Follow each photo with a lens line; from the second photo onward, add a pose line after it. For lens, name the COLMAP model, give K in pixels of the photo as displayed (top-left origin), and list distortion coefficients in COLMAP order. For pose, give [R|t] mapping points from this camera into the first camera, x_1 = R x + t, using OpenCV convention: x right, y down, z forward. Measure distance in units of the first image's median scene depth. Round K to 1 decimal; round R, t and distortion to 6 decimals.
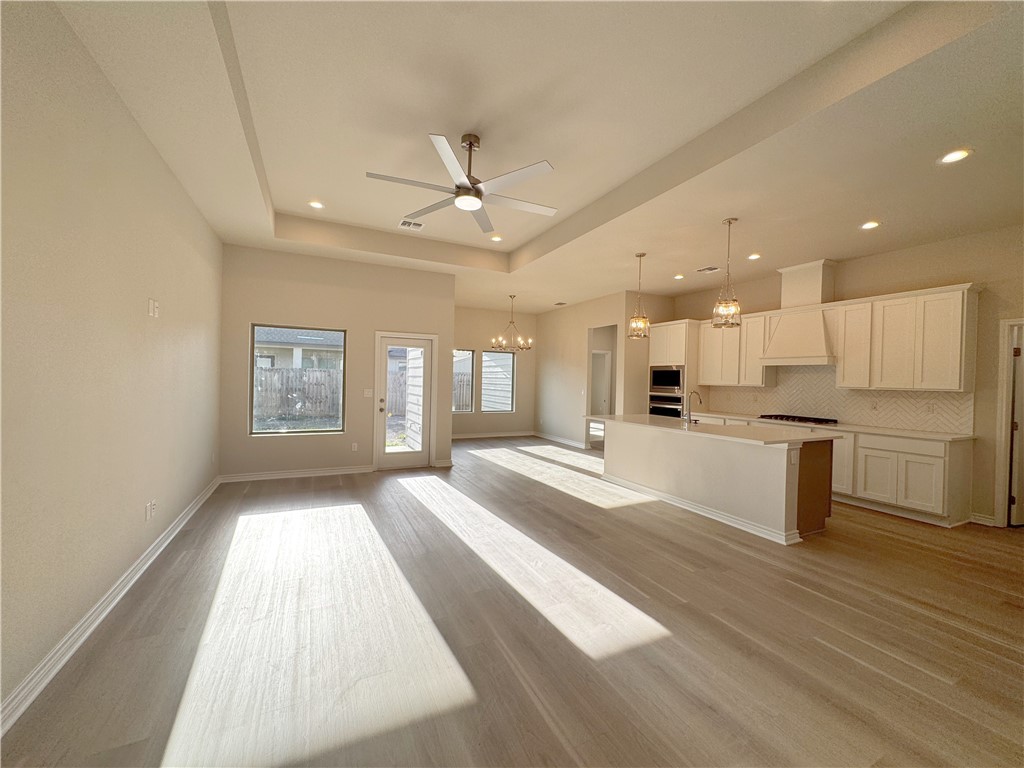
lens RADIAL K [[406.4, 0, 513.3], [0, 406.4, 384.8], [0, 0, 1]] dist [-0.002491, 0.000327]
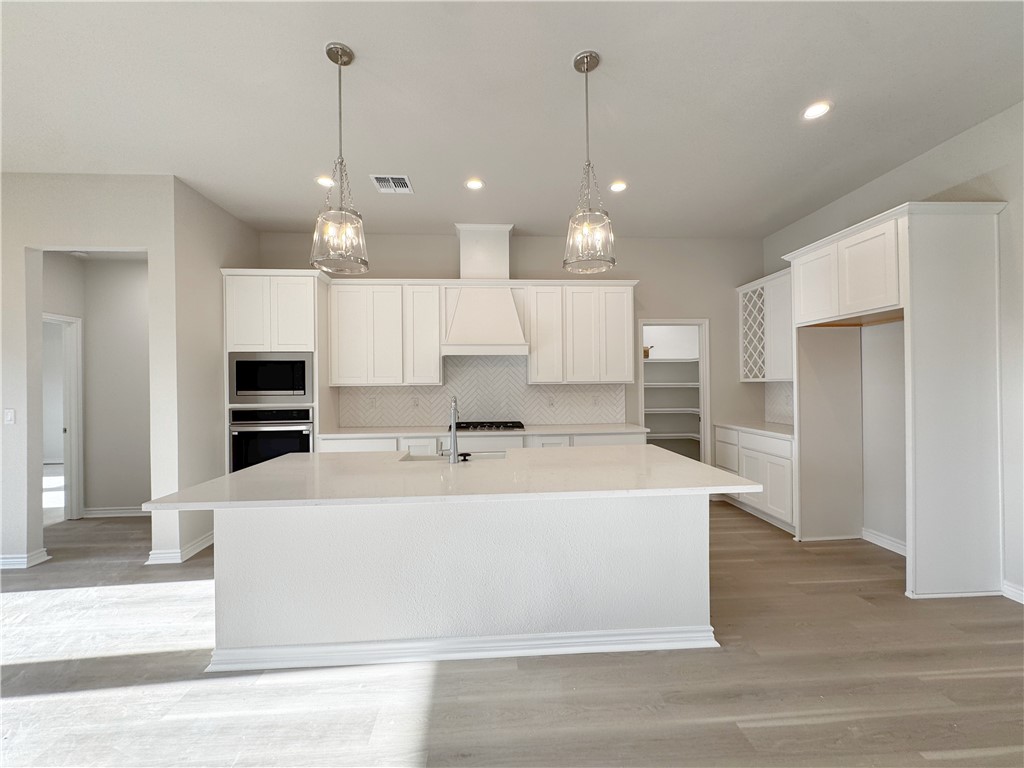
lens RADIAL K [[406.4, 0, 514.1], [0, 406.4, 384.4], [0, 0, 1]] dist [-0.002491, 0.000327]
pose [[0.383234, -0.026692, 0.923265, 0.011995], [0.030203, 0.999410, 0.016356, -0.005358], [-0.923157, 0.021617, 0.383814, 0.715046]]
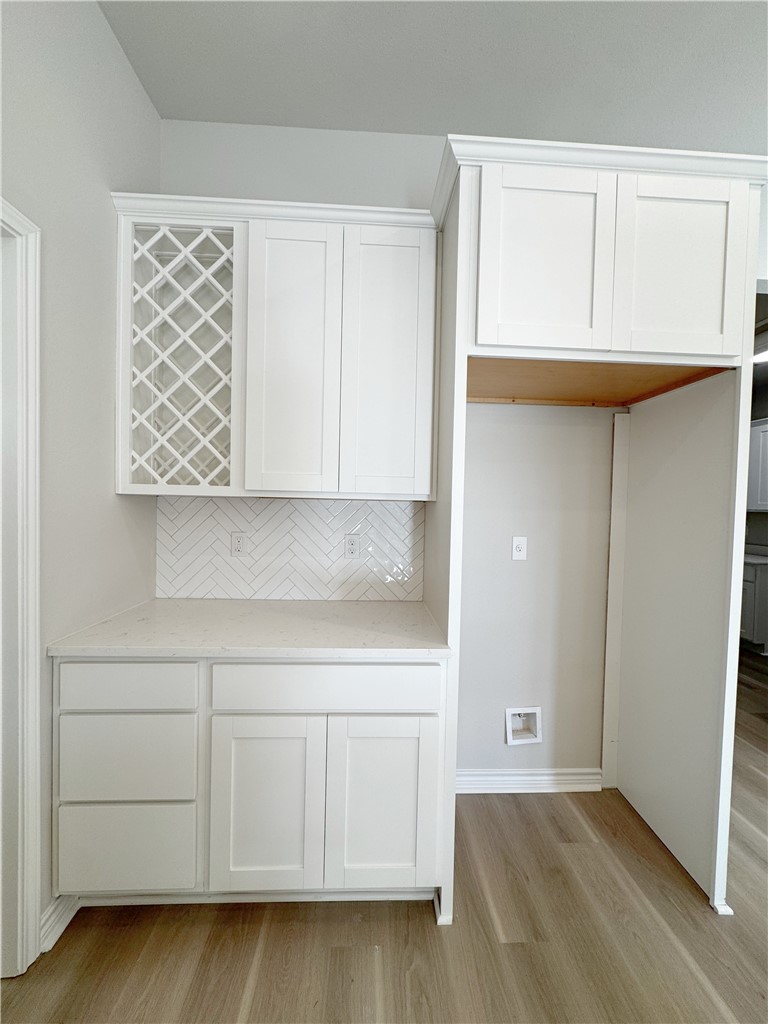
lens RADIAL K [[406.4, 0, 384.0], [0, 406.4, 511.9], [0, 0, 1]] dist [-0.002491, 0.000327]
pose [[-0.915482, -0.052203, 0.398958, 0.764108], [-0.038523, 0.998365, 0.042237, 0.012992], [-0.400511, 0.023298, -0.915996, 0.790843]]
